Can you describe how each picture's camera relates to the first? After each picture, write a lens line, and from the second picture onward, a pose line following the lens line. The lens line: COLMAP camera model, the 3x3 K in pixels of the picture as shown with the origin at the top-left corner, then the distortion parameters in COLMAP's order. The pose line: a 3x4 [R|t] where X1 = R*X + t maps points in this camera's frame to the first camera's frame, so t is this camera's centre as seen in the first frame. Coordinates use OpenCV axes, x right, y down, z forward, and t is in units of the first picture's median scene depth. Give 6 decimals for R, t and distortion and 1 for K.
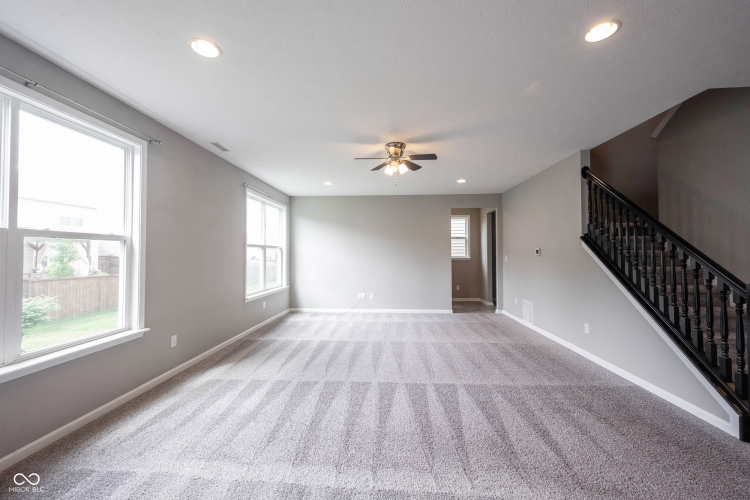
lens RADIAL K [[300.3, 0, 374.4], [0, 300.3, 246.0], [0, 0, 1]] dist [0.001640, 0.000271]
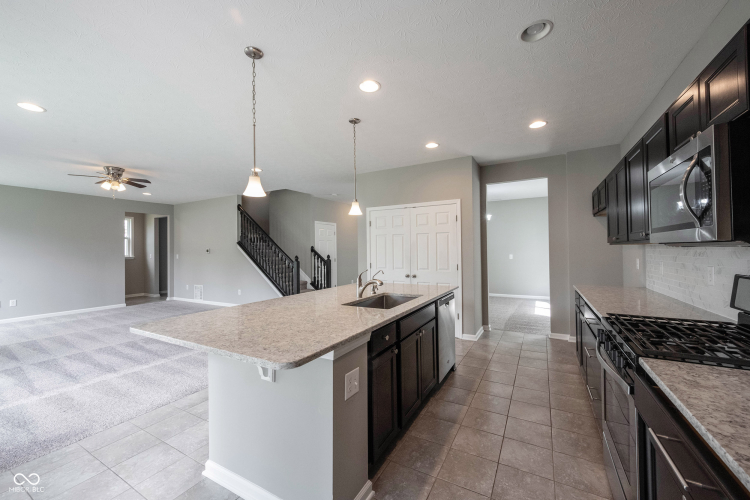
lens RADIAL K [[294.8, 0, 375.0], [0, 294.8, 250.0], [0, 0, 1]] dist [0.001709, 0.000209]
pose [[0.436796, 0.000885, 0.899560, -0.566533], [-0.012927, 0.999902, 0.005293, -0.005935], [-0.899468, -0.013940, 0.436764, -0.544279]]
